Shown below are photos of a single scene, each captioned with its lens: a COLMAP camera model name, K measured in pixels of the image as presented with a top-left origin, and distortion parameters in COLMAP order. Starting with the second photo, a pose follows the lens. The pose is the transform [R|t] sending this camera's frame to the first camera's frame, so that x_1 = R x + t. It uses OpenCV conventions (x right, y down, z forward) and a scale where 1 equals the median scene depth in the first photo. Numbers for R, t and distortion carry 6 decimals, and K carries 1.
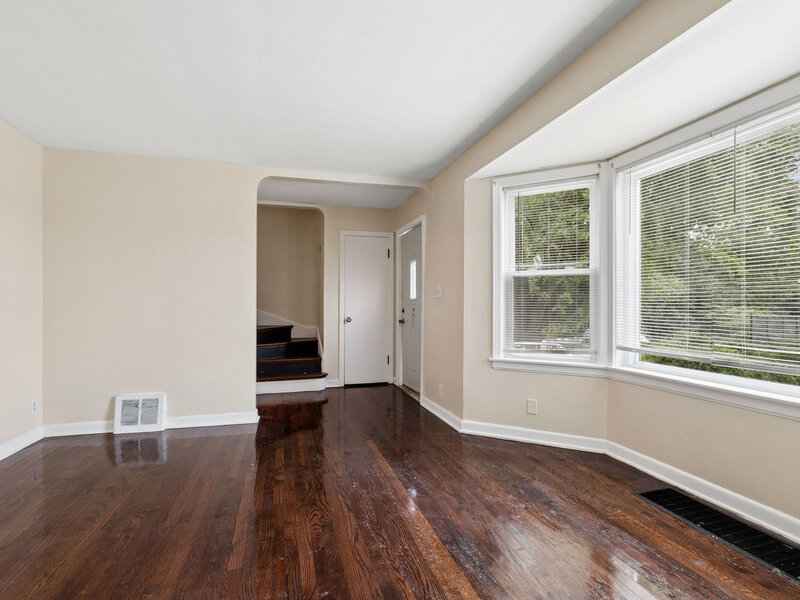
lens RADIAL K [[398.4, 0, 404.4], [0, 398.4, 304.8], [0, 0, 1]] dist [-0.001610, 0.000272]
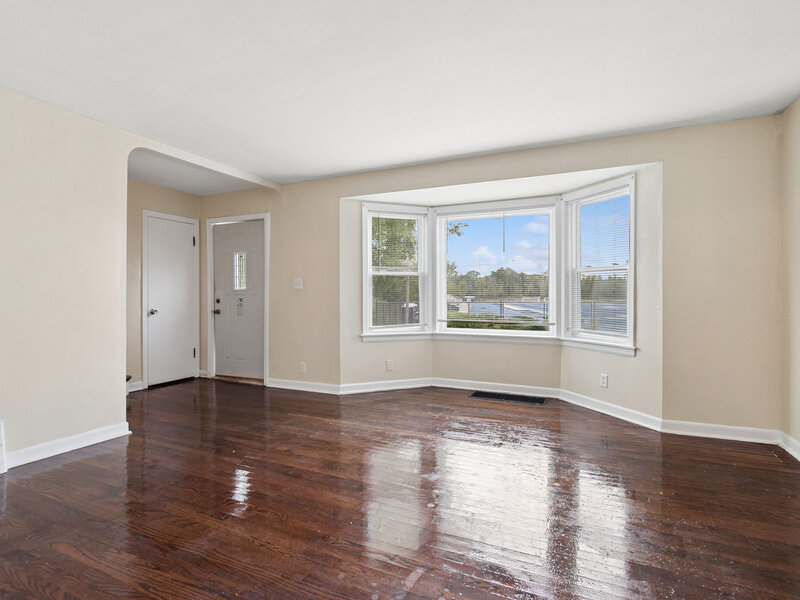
lens RADIAL K [[399.9, 0, 402.2], [0, 399.9, 296.0], [0, 0, 1]] dist [-0.001007, 0.000133]
pose [[0.668439, -0.005109, 0.743750, -0.692794], [0.000955, 0.999981, 0.006011, -0.005230], [-0.743767, -0.003308, 0.668431, -0.010569]]
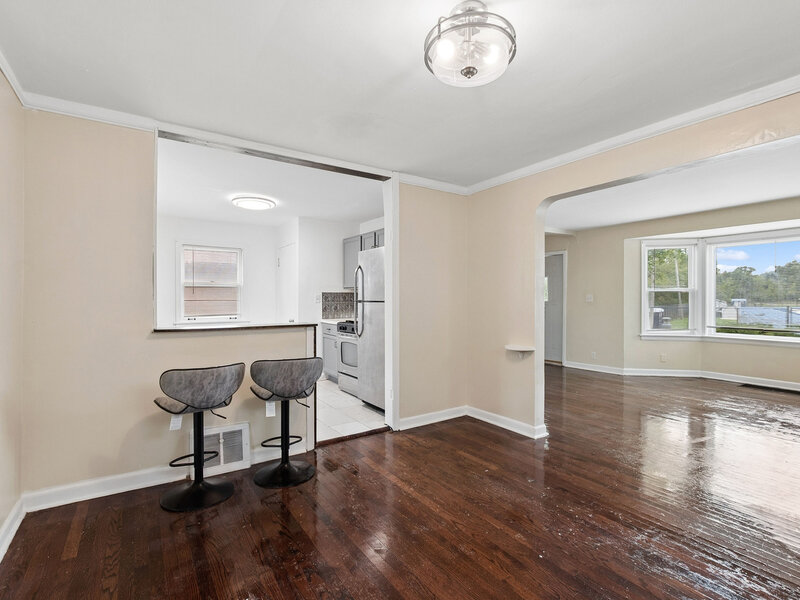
lens RADIAL K [[398.4, 0, 404.4], [0, 398.4, 304.8], [0, 0, 1]] dist [-0.001610, 0.000272]
pose [[0.953158, -0.011720, 0.302244, -1.420349], [0.006103, 0.999791, 0.019521, -0.052537], [-0.302410, -0.016762, 0.953031, -0.469014]]
